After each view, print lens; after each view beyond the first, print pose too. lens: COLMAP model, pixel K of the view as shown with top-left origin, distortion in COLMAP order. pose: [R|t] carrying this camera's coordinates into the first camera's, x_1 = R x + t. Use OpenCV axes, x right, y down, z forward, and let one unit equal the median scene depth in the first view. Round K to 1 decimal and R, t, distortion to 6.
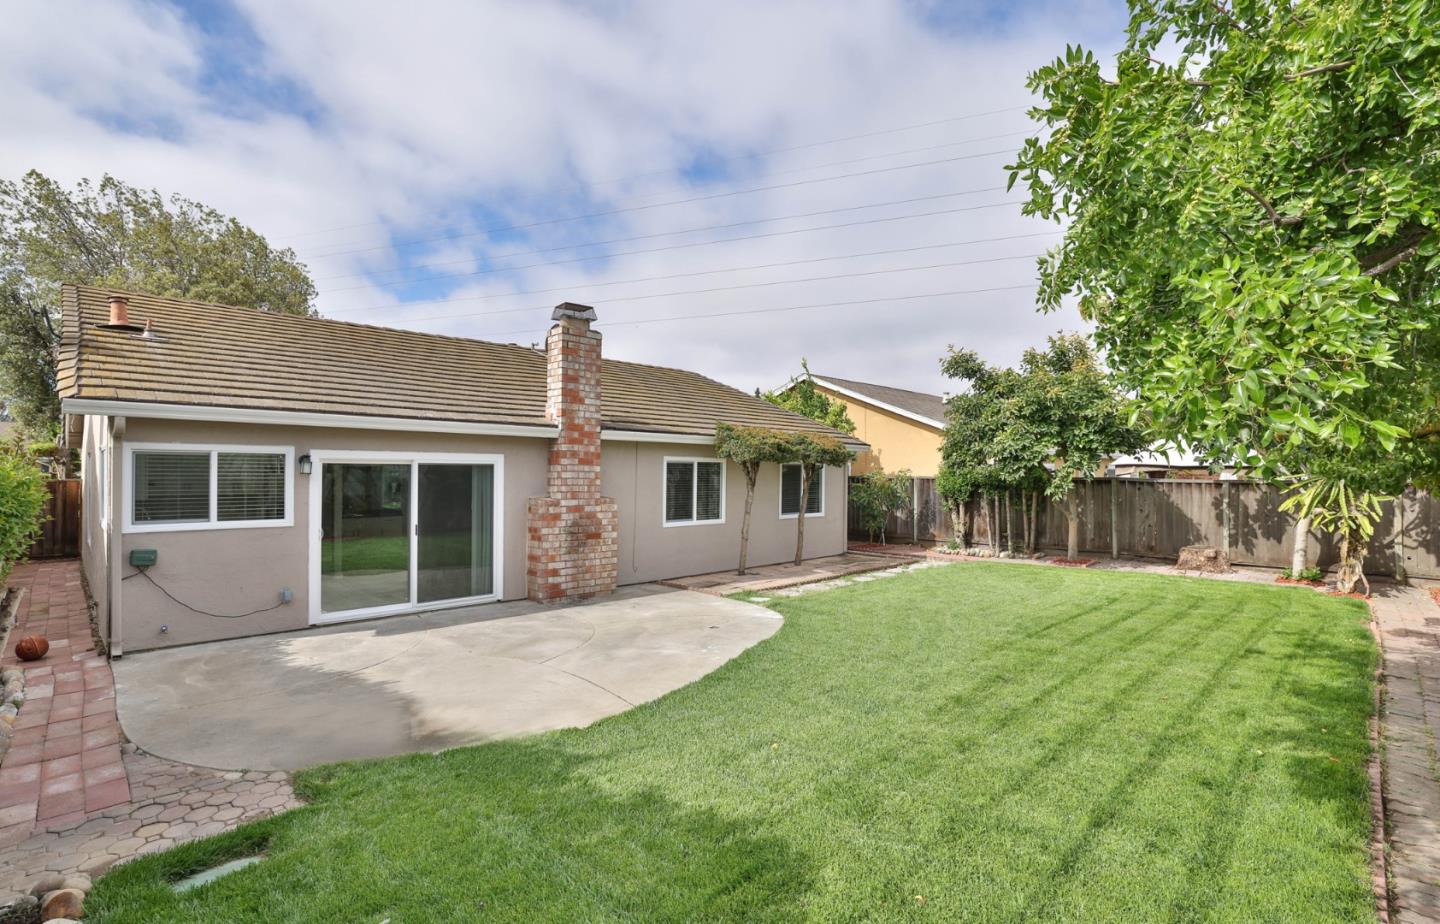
lens RADIAL K [[720.5, 0, 720.3], [0, 720.5, 466.0], [0, 0, 1]] dist [-0.004465, -0.000240]
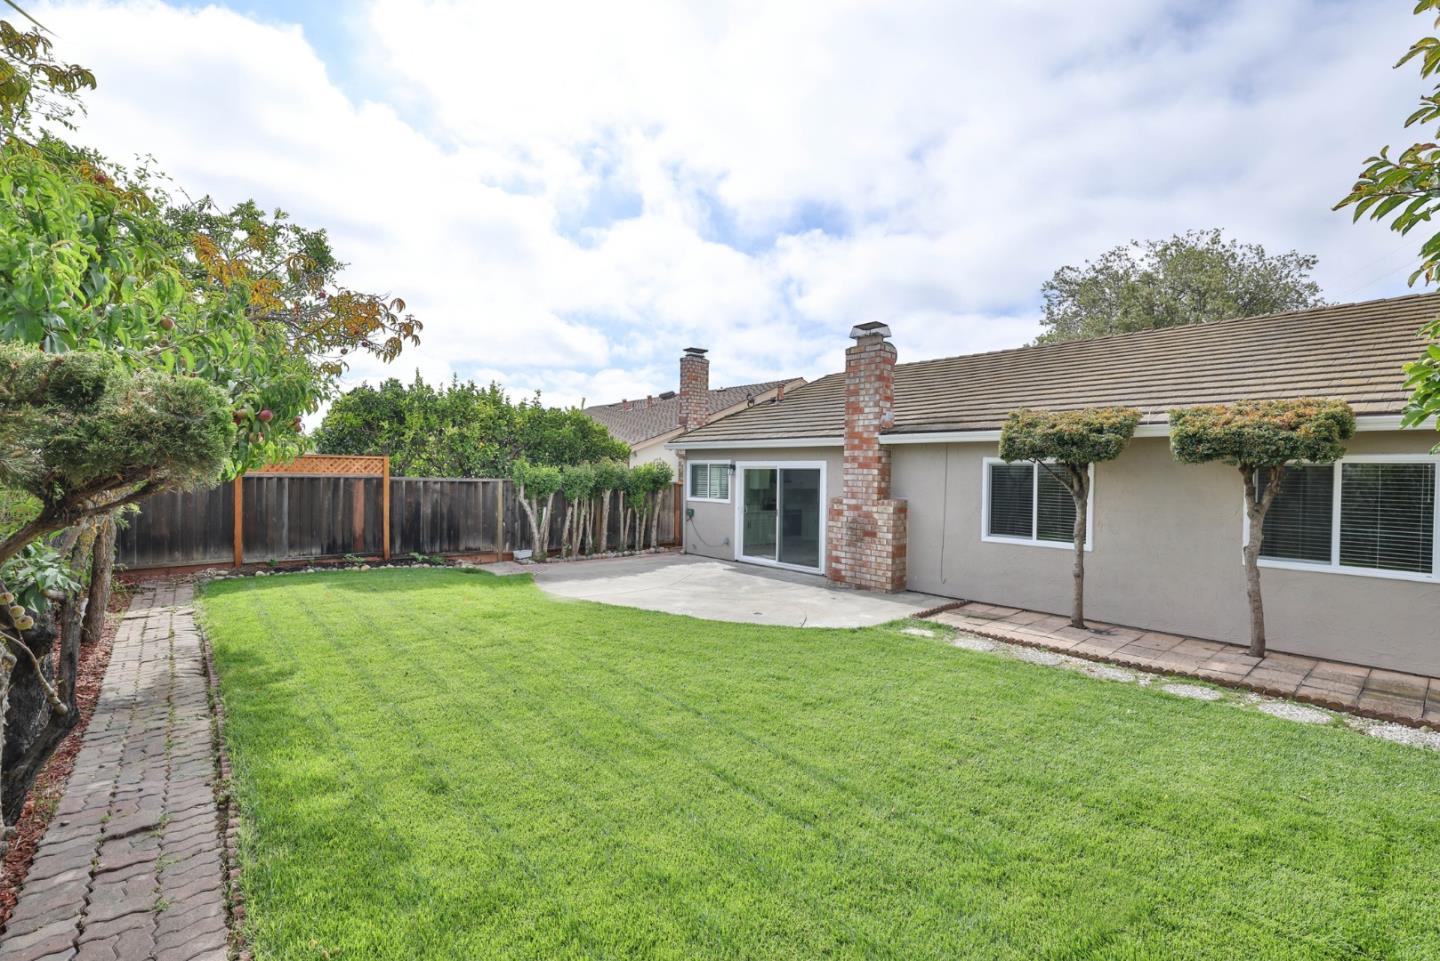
lens RADIAL K [[657.3, 0, 720.0], [0, 657.3, 479.7], [0, 0, 1]] dist [-0.036691, 0.012334]
pose [[-0.092157, 0.004409, -0.995735, 0.833662], [-0.005614, 0.999972, 0.004947, 0.012045], [0.995729, 0.006046, -0.092130, 0.877293]]
